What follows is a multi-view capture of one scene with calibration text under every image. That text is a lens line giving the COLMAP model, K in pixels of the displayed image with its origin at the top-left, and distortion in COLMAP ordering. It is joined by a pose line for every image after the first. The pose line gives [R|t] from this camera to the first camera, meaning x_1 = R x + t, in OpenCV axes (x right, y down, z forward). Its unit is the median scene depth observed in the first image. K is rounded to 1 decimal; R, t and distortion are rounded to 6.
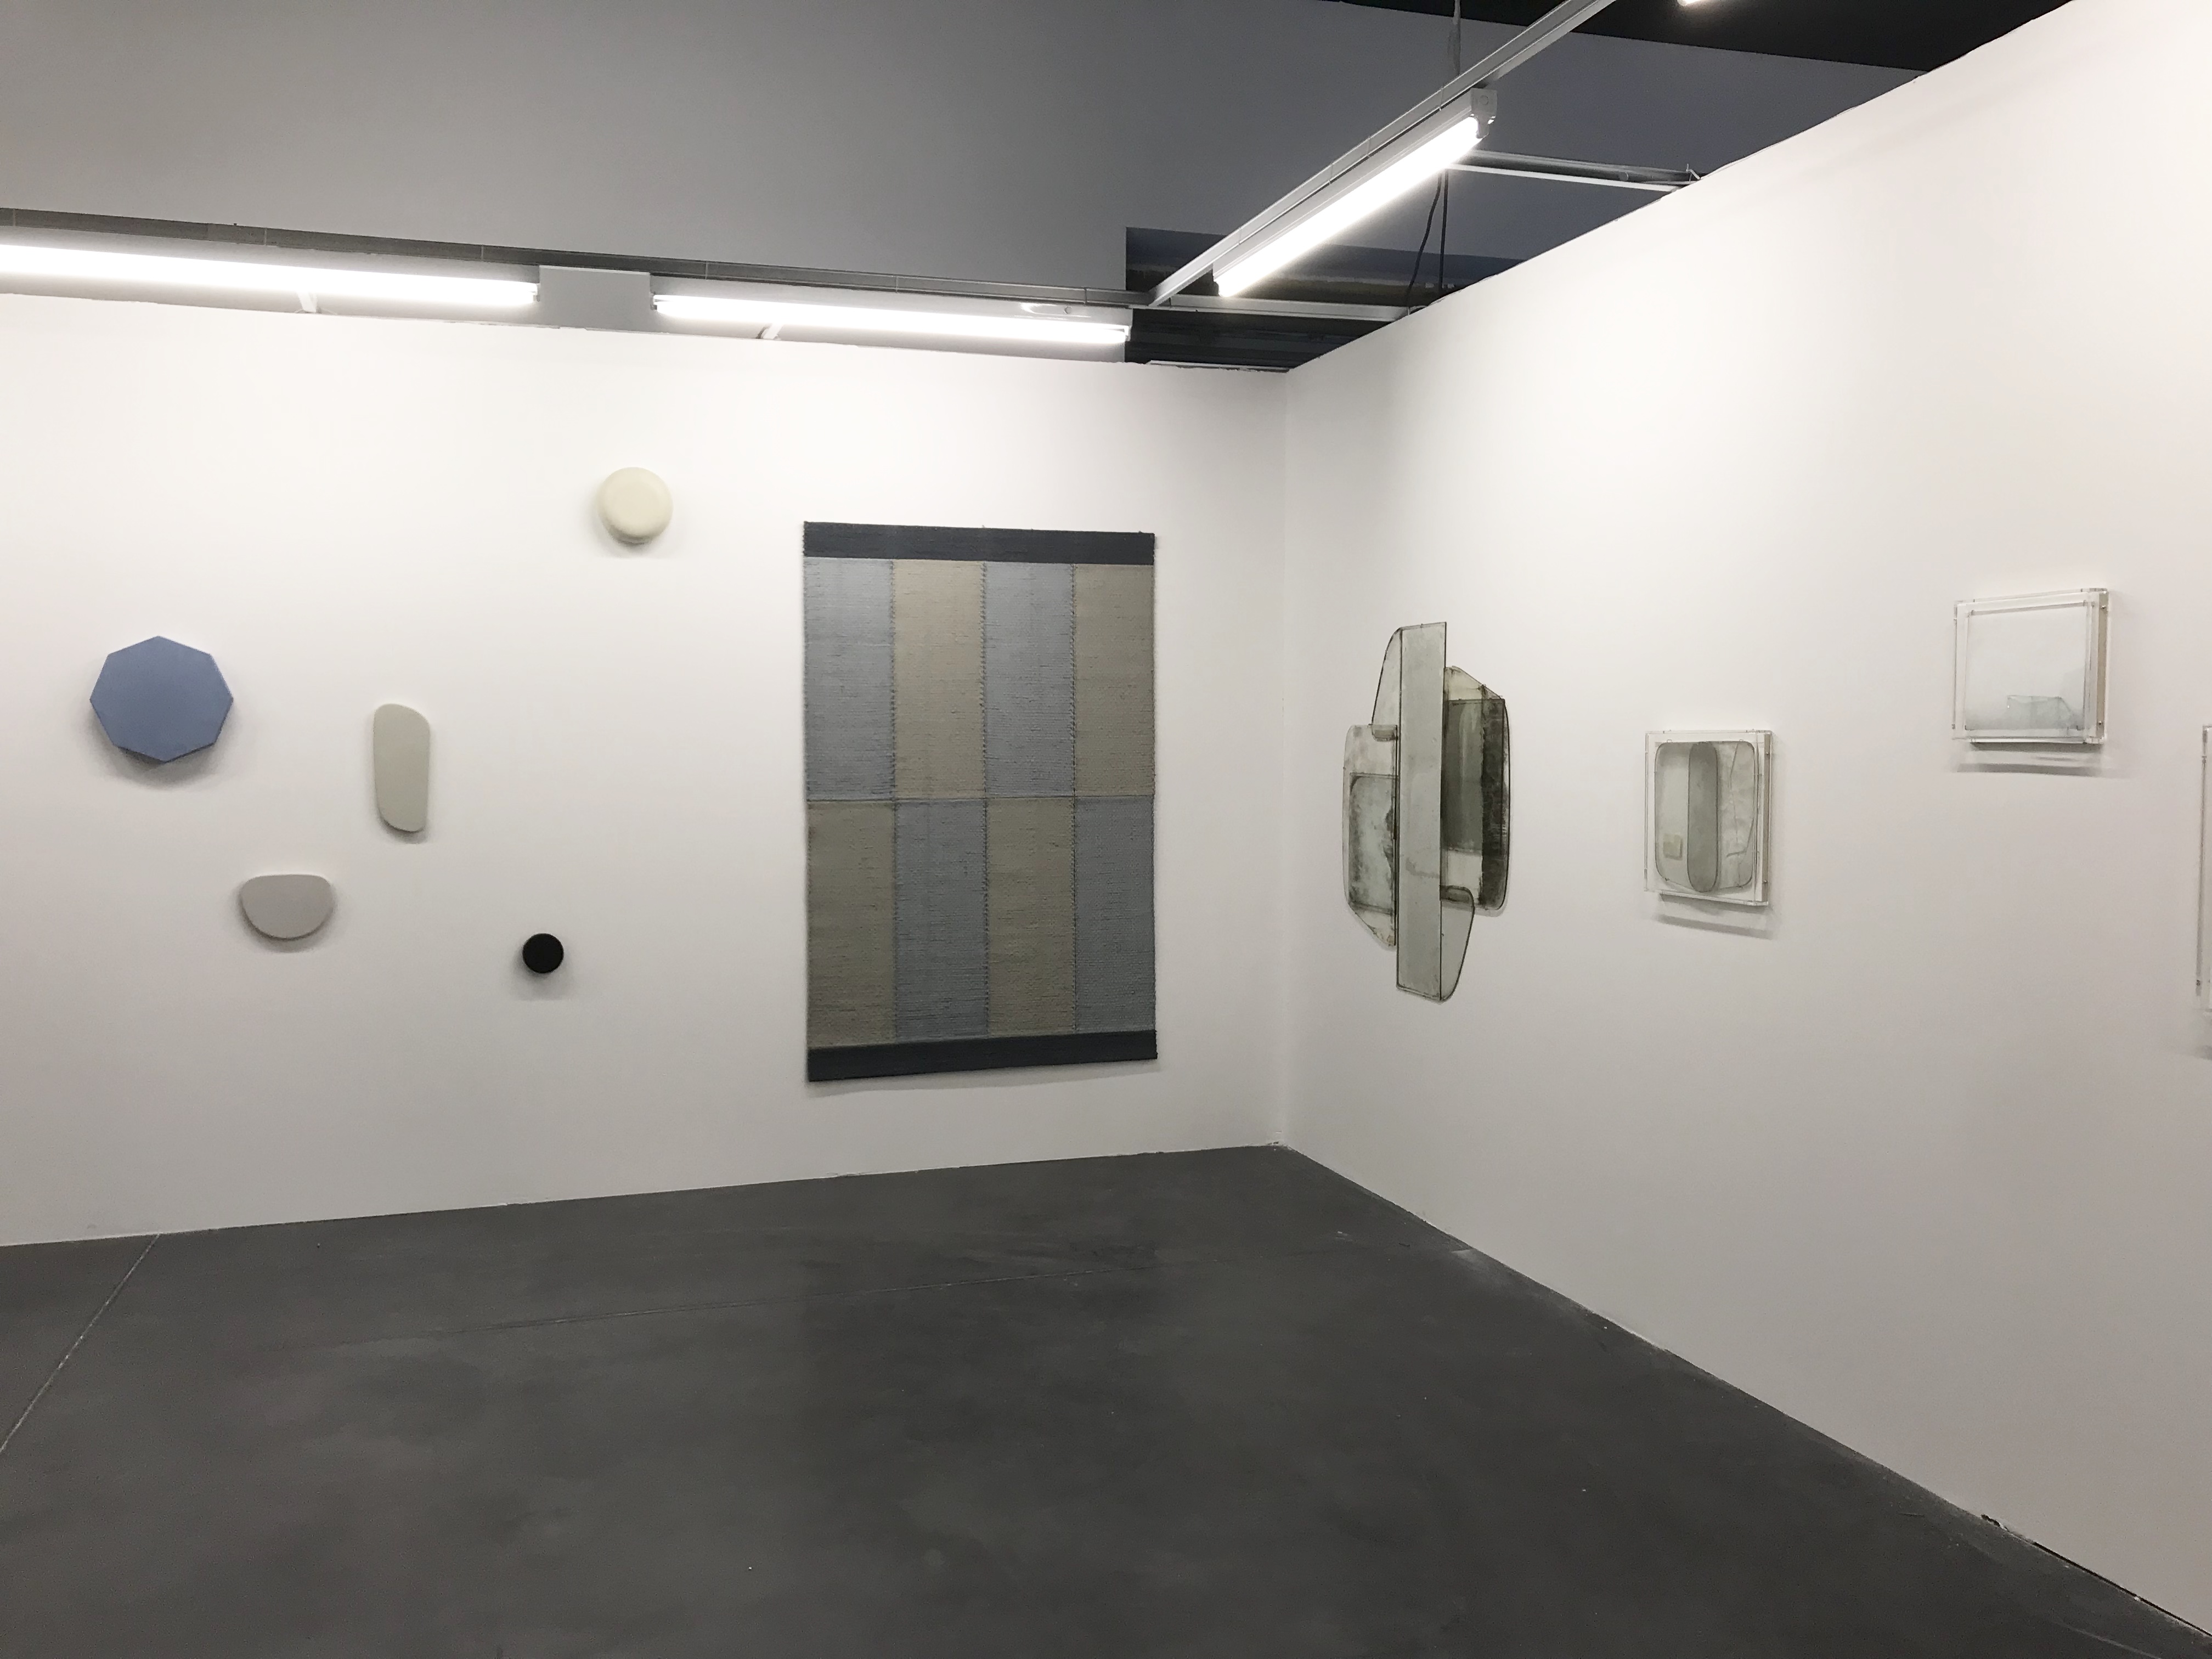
lens RADIAL K [[1786.4, 0, 1106.1], [0, 1786.4, 823.7], [0, 0, 1]] dist [0.065790, -0.133093]
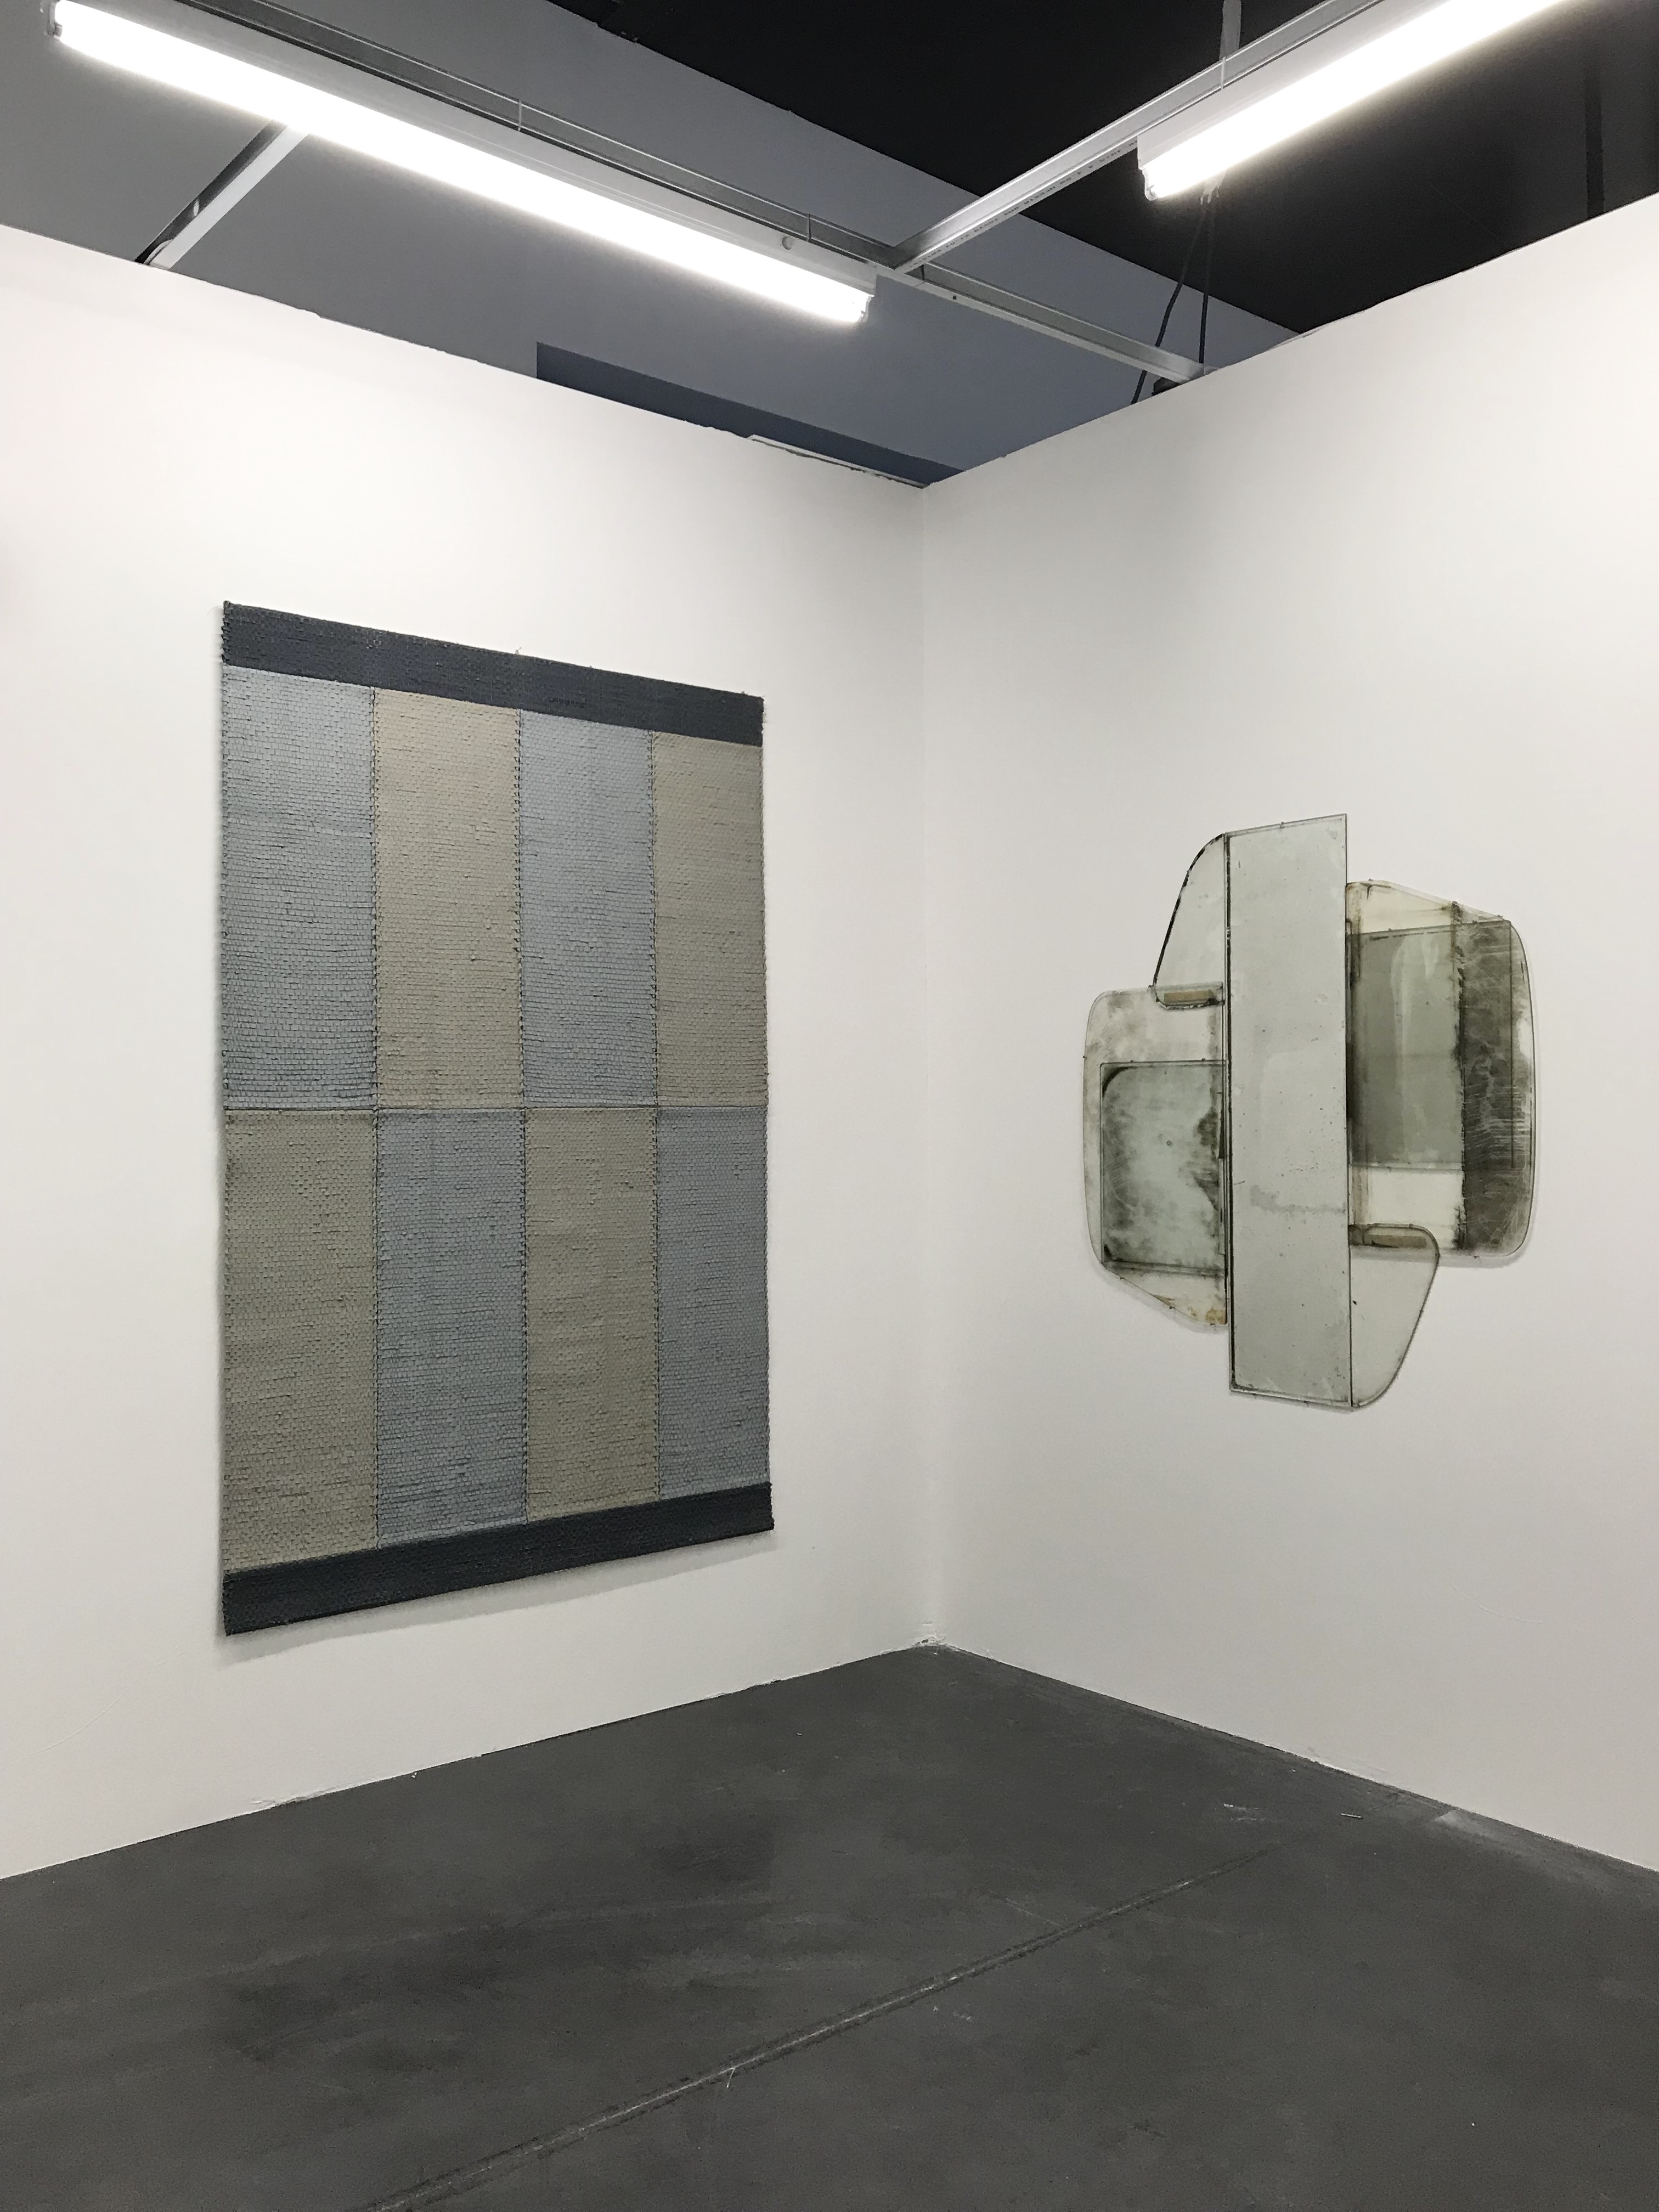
lens RADIAL K [[1786.4, 0, 836.7], [0, 1786.4, 1079.5], [0, 0, 1]] dist [0.065790, -0.133093]
pose [[0.930781, 0.002478, 0.365568, -0.202080], [0.024825, 0.997240, -0.069967, 0.021848], [-0.364733, 0.074199, 0.928151, 0.446719]]
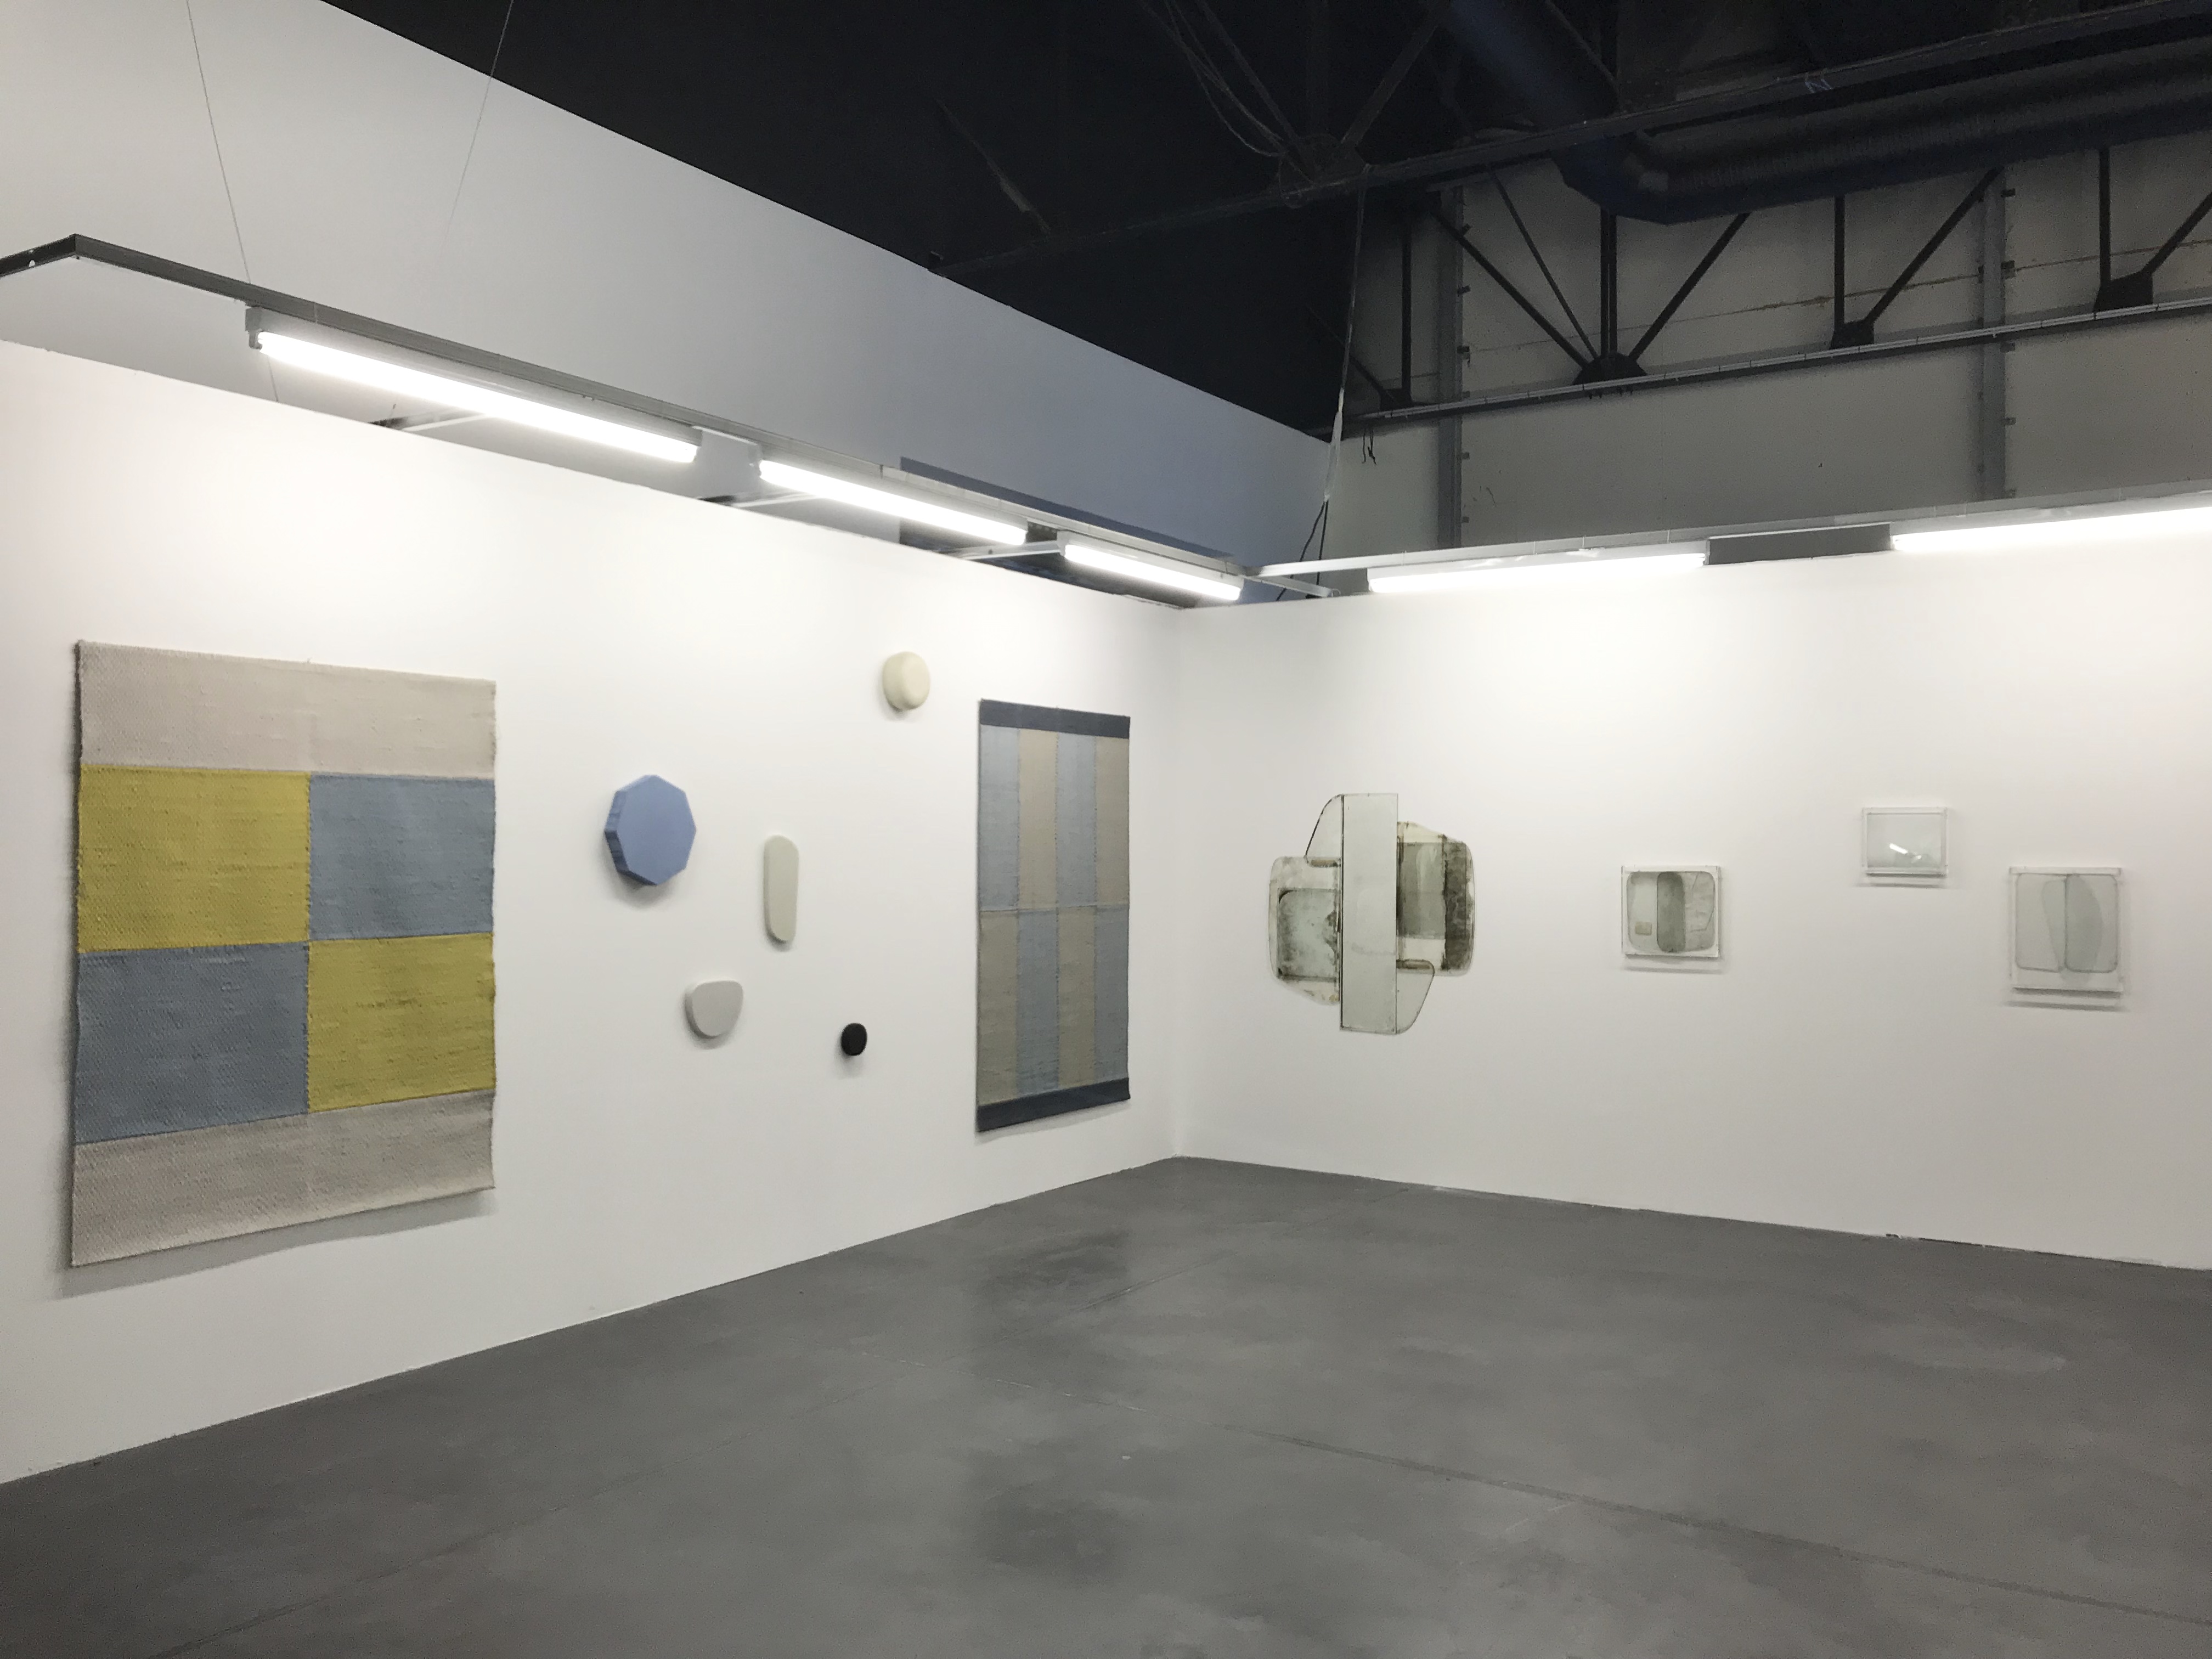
lens RADIAL K [[1786.4, 0, 1092.4], [0, 1786.4, 820.0], [0, 0, 1]] dist [0.065790, -0.133093]
pose [[0.776939, 0.018529, 0.629303, -0.957036], [0.022604, 0.998101, -0.057294, -0.003750], [-0.629170, 0.058738, 0.775045, -0.055074]]
